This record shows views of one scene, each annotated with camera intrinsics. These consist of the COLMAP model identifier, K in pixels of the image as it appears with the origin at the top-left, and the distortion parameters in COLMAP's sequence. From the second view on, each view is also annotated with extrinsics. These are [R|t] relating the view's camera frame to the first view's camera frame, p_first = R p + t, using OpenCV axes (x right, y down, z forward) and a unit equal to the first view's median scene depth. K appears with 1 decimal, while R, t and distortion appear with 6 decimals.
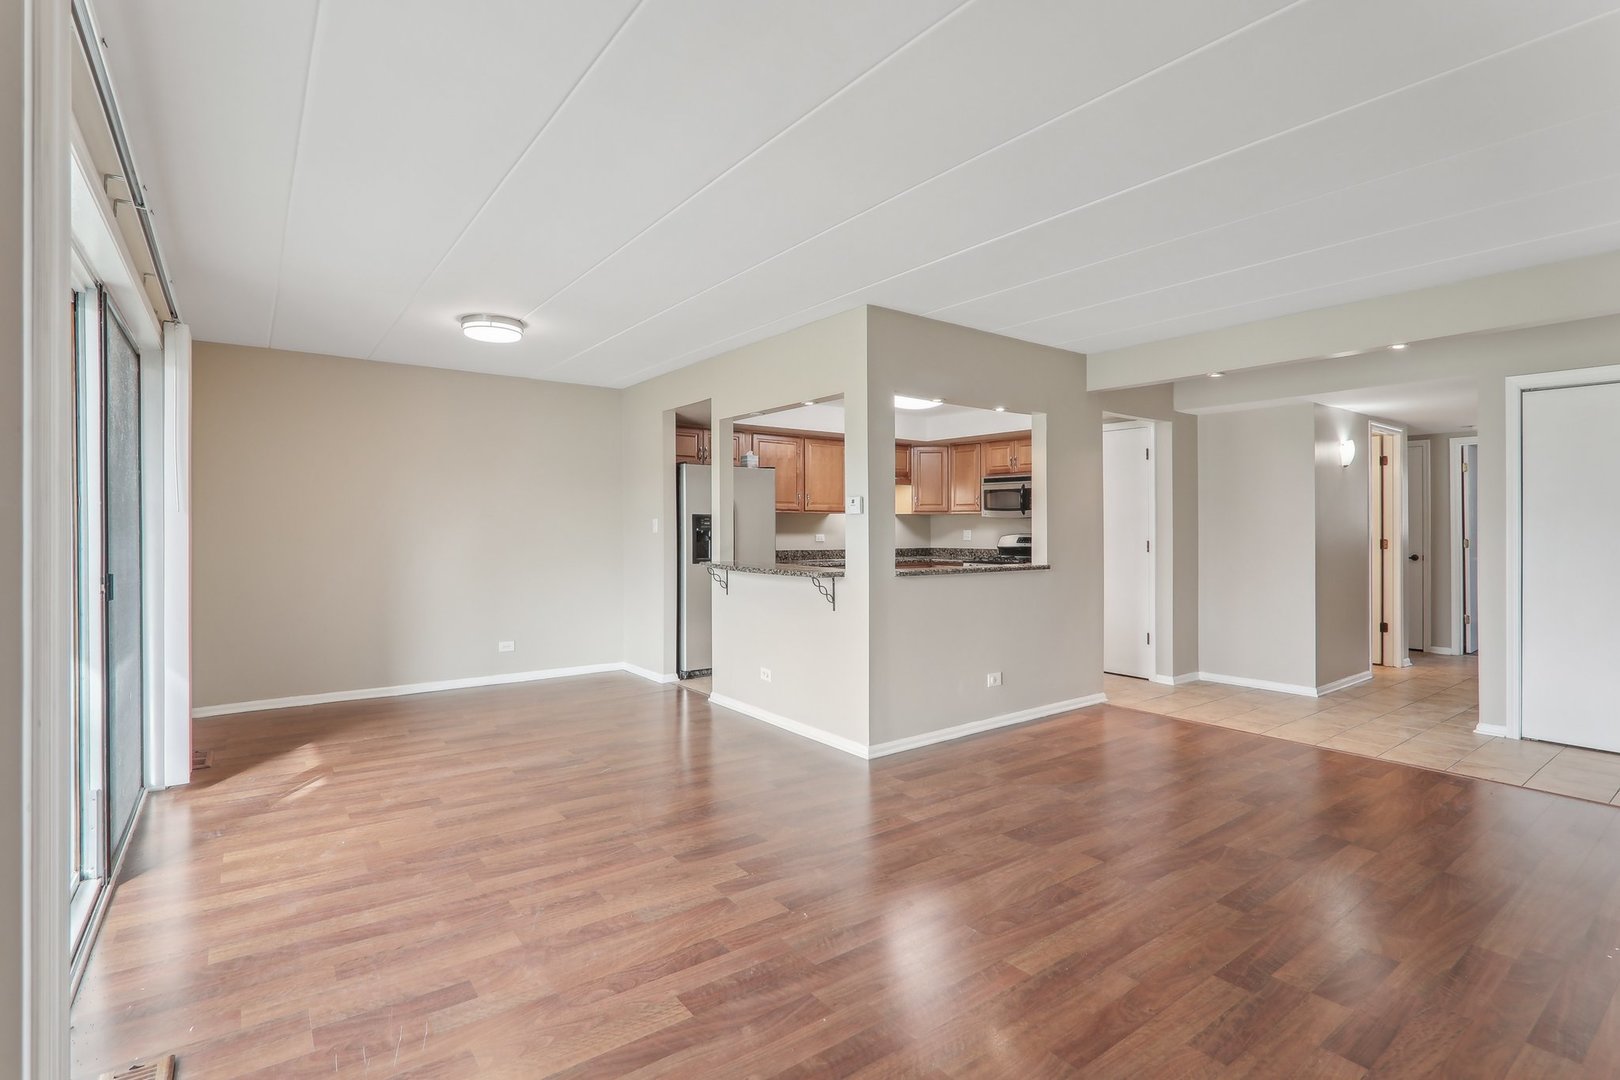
lens RADIAL K [[761.9, 0, 808.4], [0, 761.9, 574.7], [0, 0, 1]] dist [-0.011436, -0.000444]
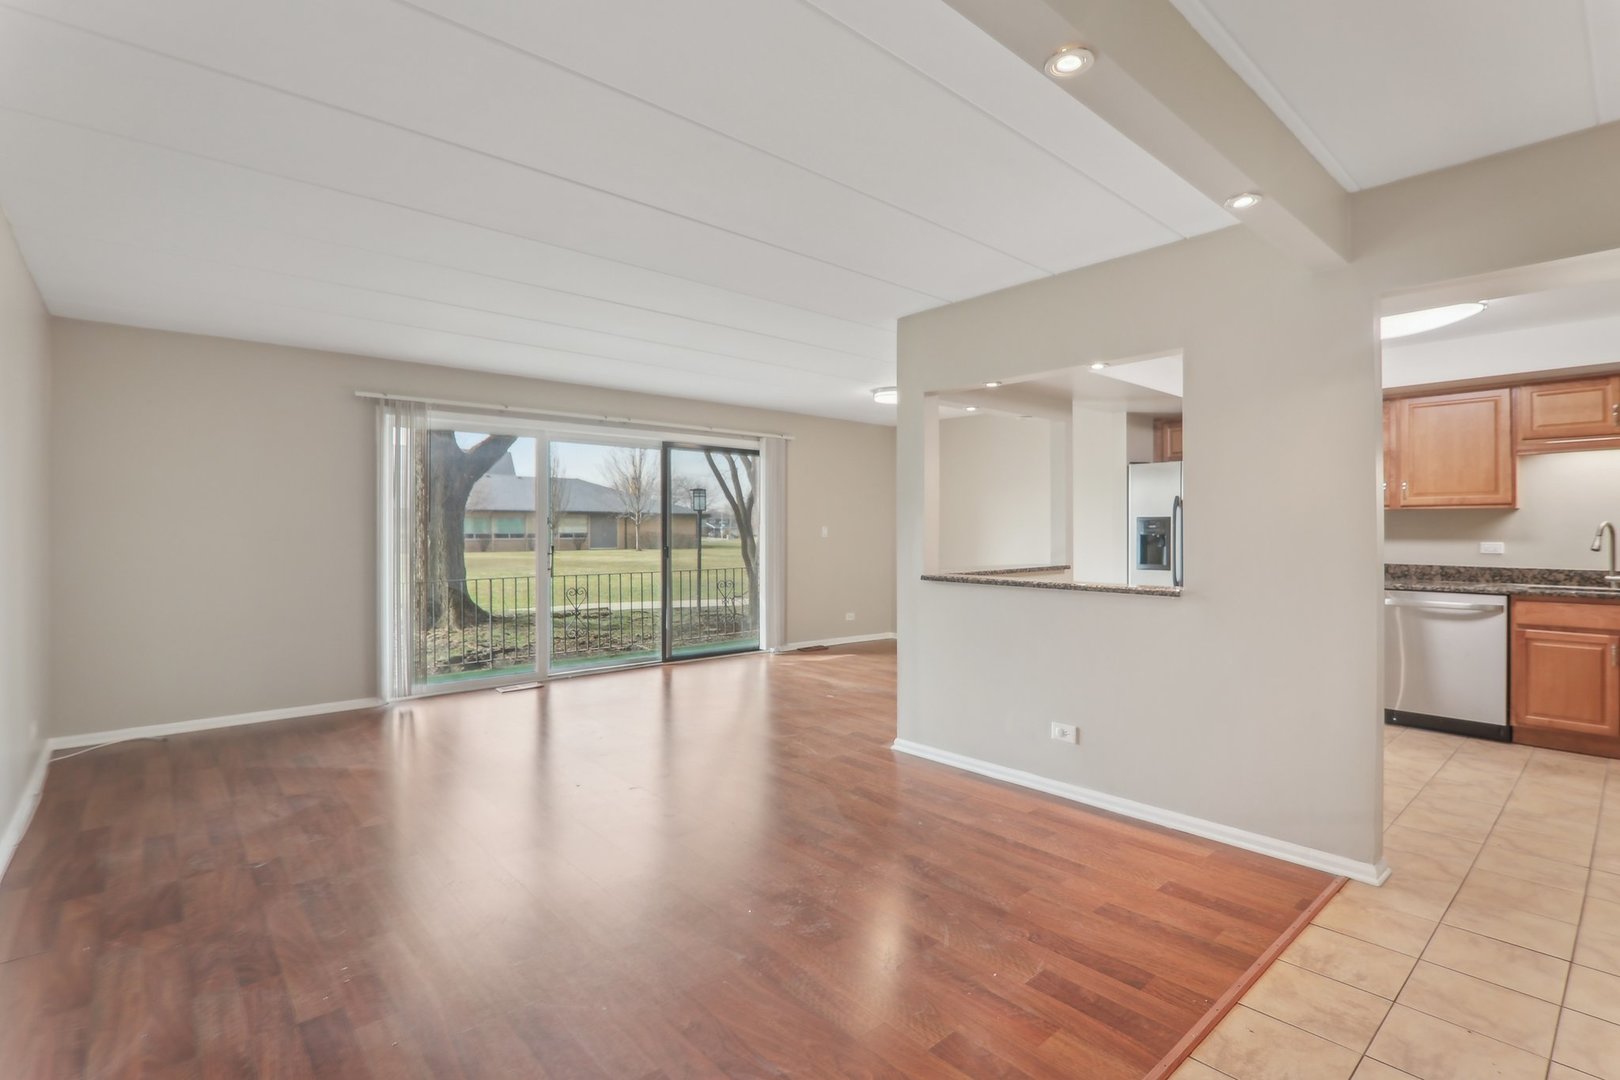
lens RADIAL K [[761.9, 0, 799.4], [0, 761.9, 530.3], [0, 0, 1]] dist [-0.011436, -0.000444]
pose [[0.089497, 0.001599, -0.995986, 1.248267], [-0.067928, 0.997680, -0.004503, -0.048003], [0.993668, 0.068058, 0.089398, 0.869377]]
